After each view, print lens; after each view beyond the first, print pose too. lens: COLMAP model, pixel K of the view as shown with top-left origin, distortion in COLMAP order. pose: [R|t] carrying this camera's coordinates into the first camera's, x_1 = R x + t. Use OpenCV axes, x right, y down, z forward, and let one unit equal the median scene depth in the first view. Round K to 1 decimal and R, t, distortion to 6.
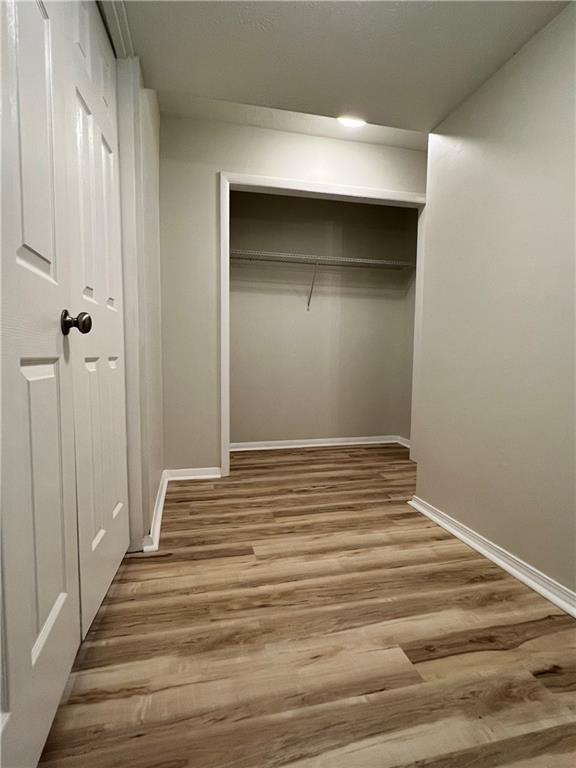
lens RADIAL K [[388.6, 0, 291.2], [0, 388.6, 383.1], [0, 0, 1]] dist [-0.000529, 0.000045]
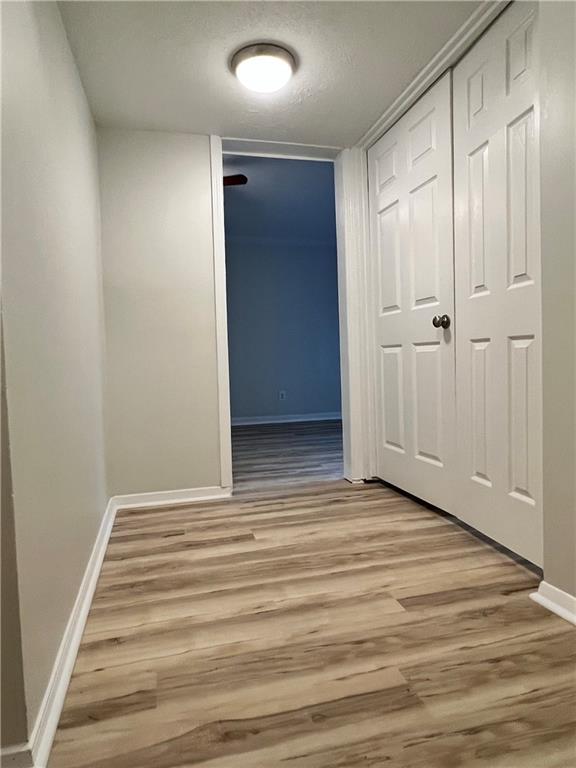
lens RADIAL K [[485.5, 0, 285.6], [0, 485.5, 383.8], [0, 0, 1]] dist [0.005721, 0.001115]
pose [[-0.999428, 0.027278, -0.019993, 0.138434], [0.024604, 0.992027, 0.123599, -0.105154], [0.023205, 0.123036, -0.992131, 2.066878]]
